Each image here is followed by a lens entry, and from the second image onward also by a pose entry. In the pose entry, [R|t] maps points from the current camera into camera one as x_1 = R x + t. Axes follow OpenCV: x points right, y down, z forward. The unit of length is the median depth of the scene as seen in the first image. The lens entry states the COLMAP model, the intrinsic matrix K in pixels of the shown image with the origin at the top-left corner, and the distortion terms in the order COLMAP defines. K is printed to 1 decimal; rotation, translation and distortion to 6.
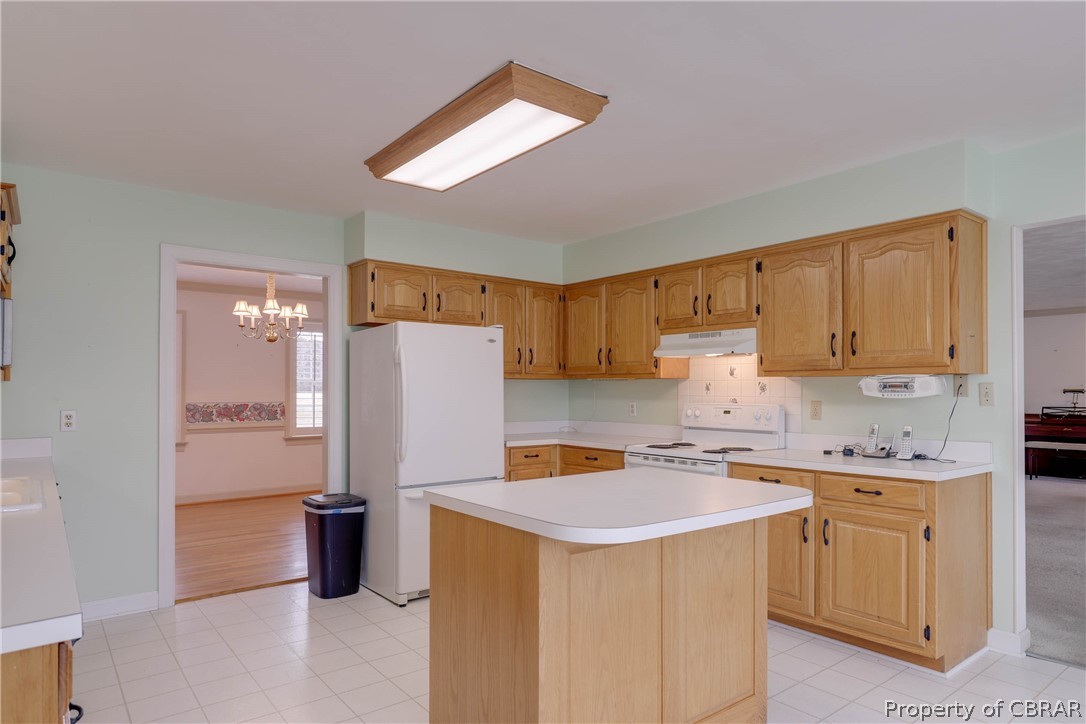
lens RADIAL K [[657.2, 0, 546.4], [0, 657.2, 386.5], [0, 0, 1]] dist [-0.000579, -0.001154]
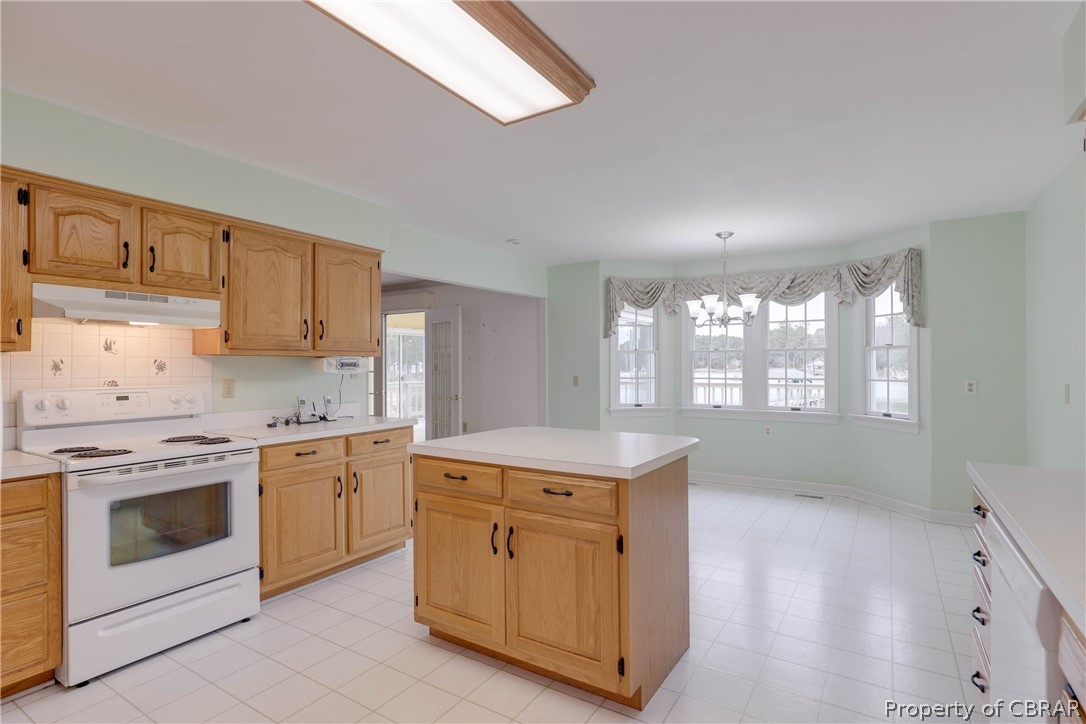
lens RADIAL K [[546.7, 0, 543.0], [0, 546.7, 366.6], [0, 0, 1]] dist [-0.013273, -0.000336]
pose [[-0.339628, -0.003476, 0.940553, -0.524545], [-0.001749, 0.999994, 0.003064, -0.000938], [-0.940558, -0.000604, -0.339632, 0.802464]]
